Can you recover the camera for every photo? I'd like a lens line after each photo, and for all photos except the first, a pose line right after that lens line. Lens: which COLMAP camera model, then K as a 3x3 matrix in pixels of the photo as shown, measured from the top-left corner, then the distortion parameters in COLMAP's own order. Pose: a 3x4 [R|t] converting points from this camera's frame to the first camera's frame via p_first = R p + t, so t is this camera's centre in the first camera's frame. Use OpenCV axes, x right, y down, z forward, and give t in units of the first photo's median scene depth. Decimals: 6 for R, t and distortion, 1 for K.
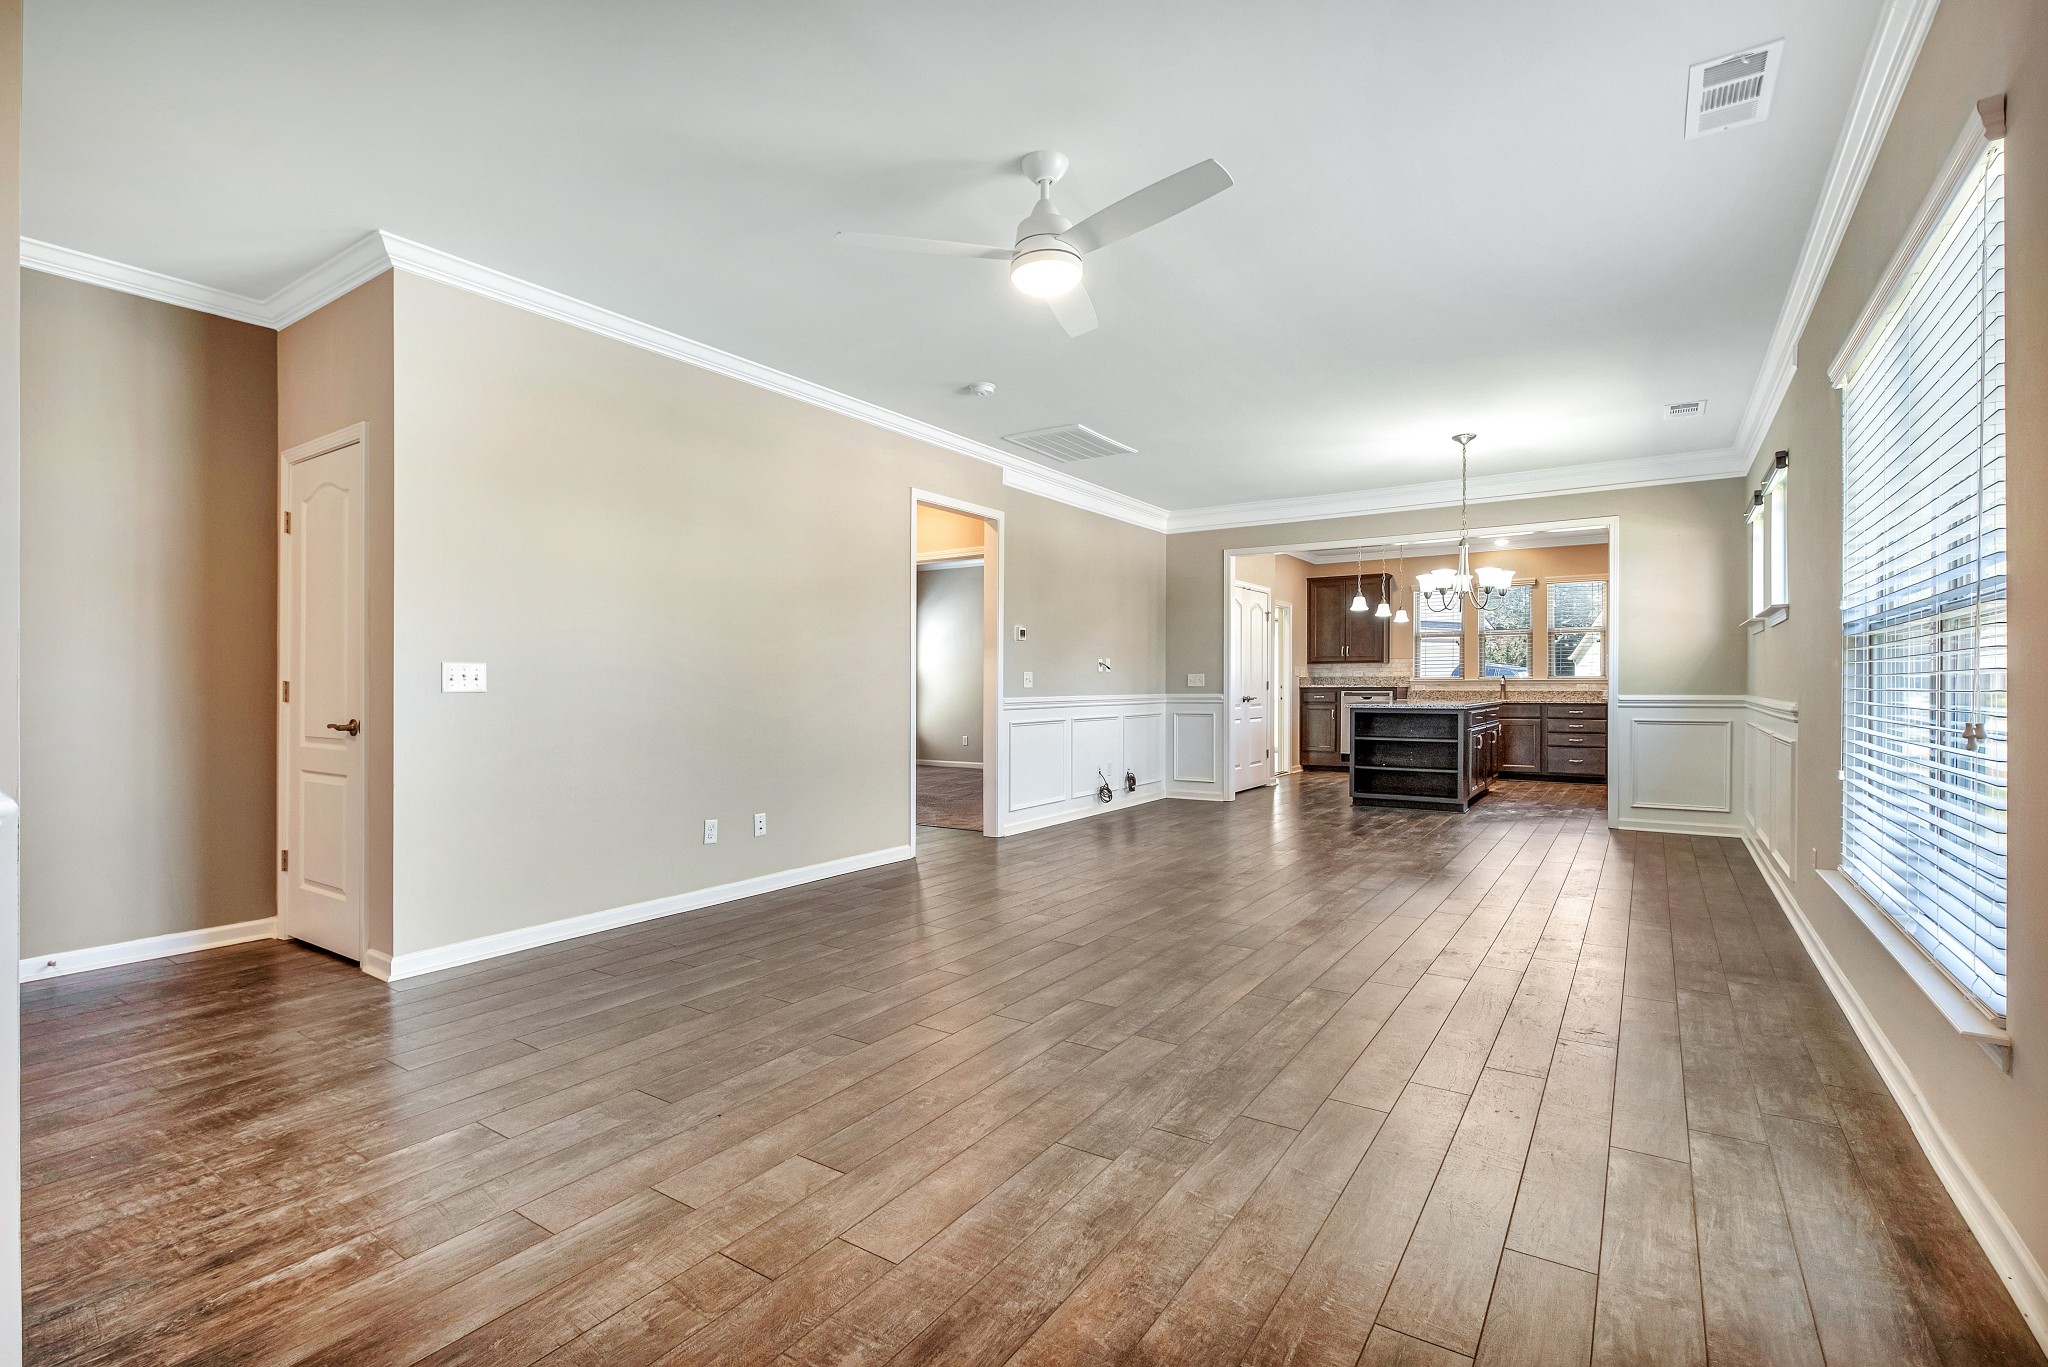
lens RADIAL K [[940.0, 0, 1008.9], [0, 940.0, 683.4], [0, 0, 1]] dist [-0.004336, -0.001694]
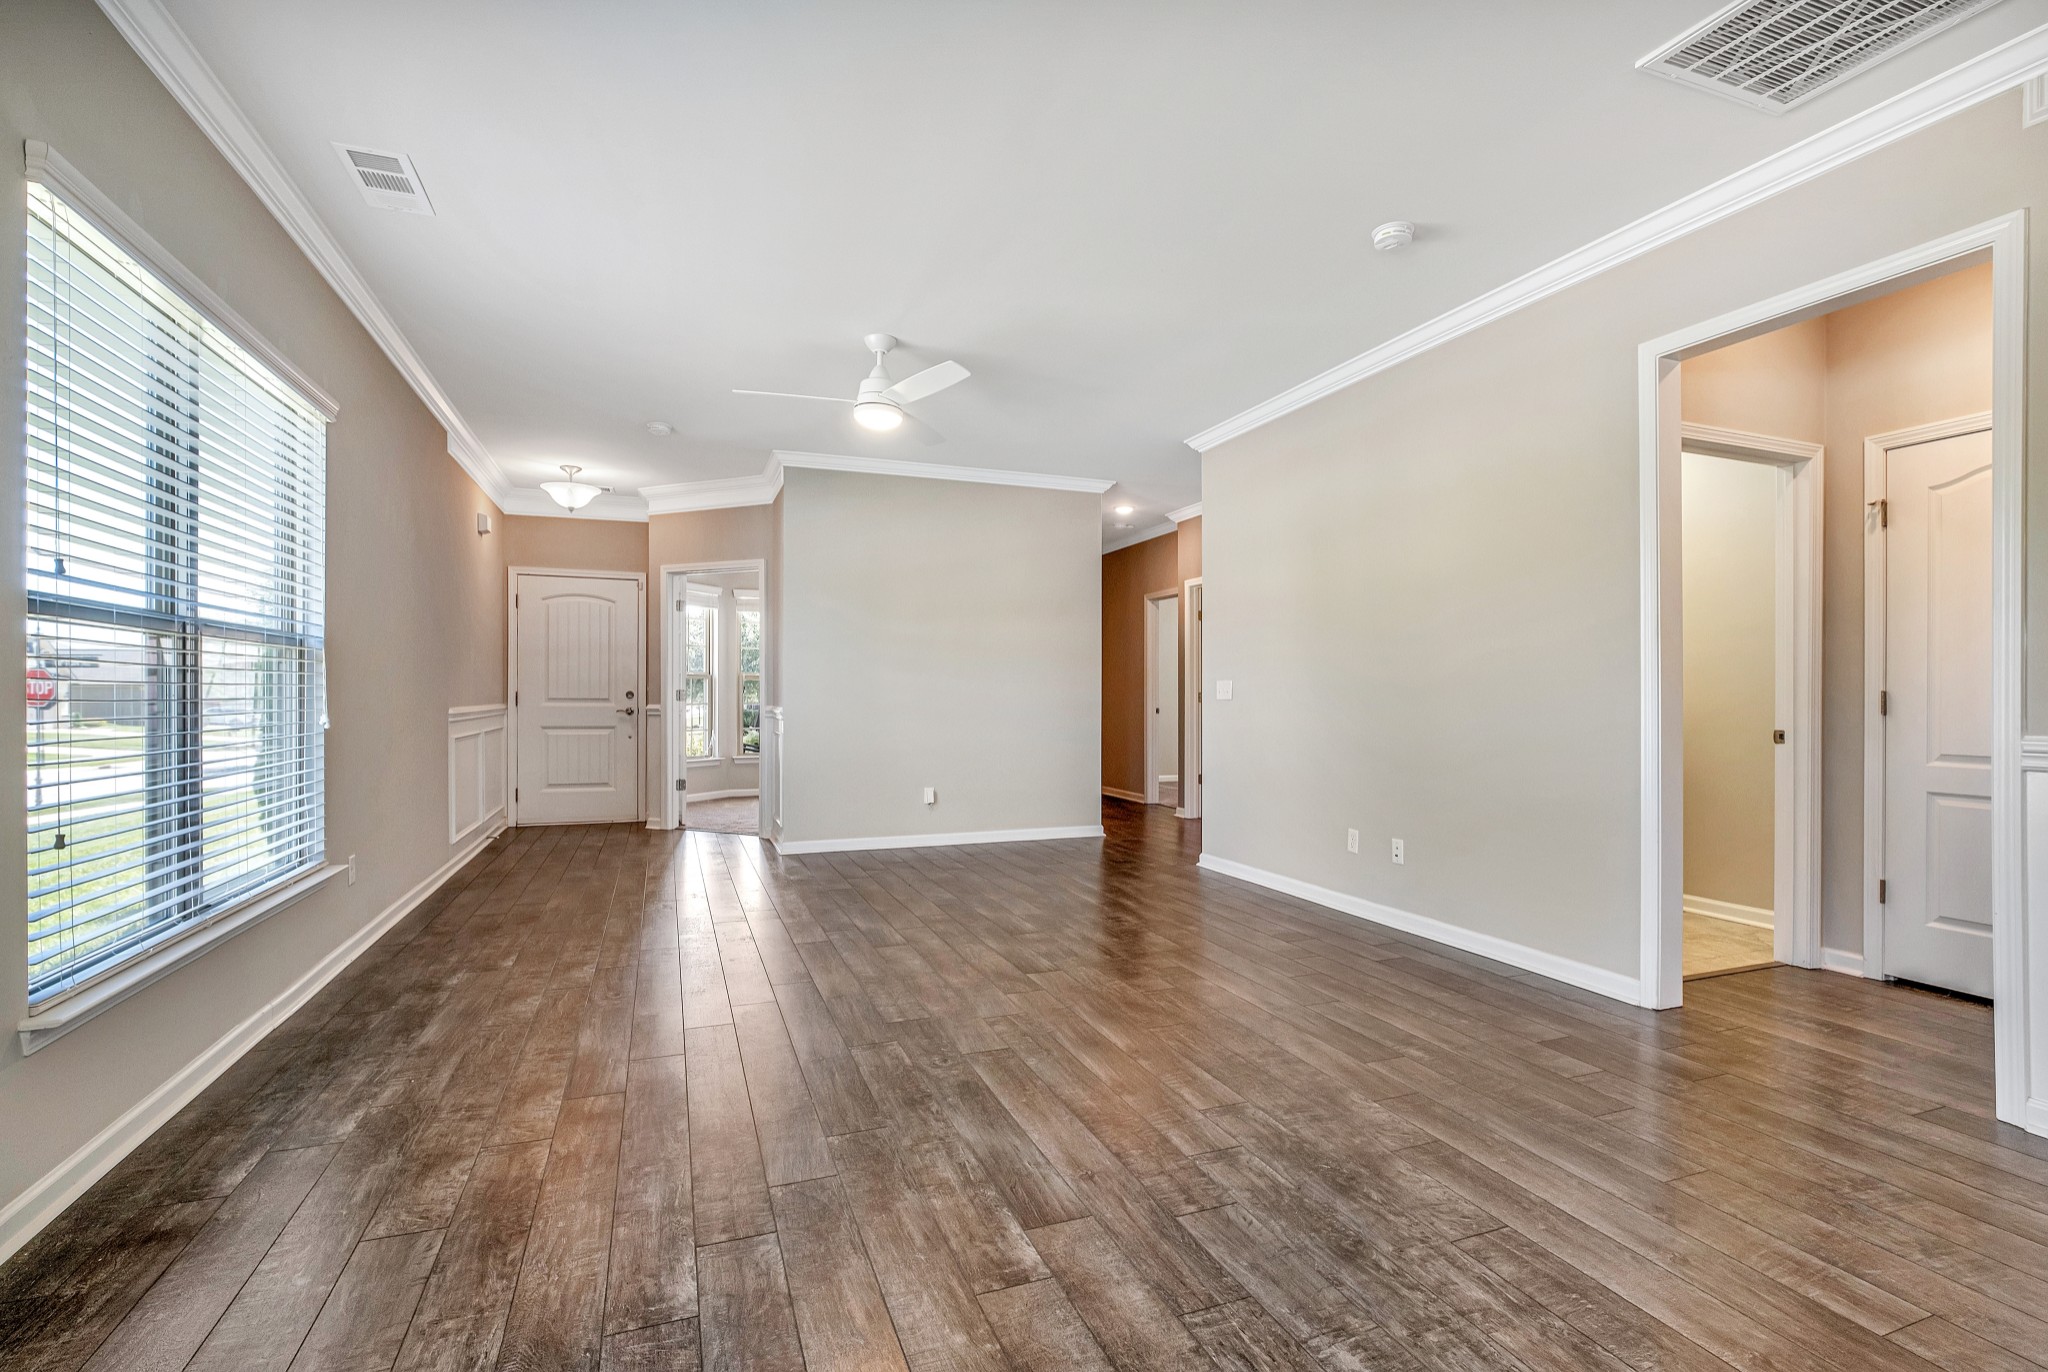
lens RADIAL K [[940.0, 0, 1039.0], [0, 940.0, 698.6], [0, 0, 1]] dist [-0.004336, -0.001694]
pose [[-0.558546, 0.004455, -0.829462, 0.901891], [-0.000248, 0.999985, 0.005538, -0.001034], [0.829473, 0.003299, -0.558536, 1.631917]]
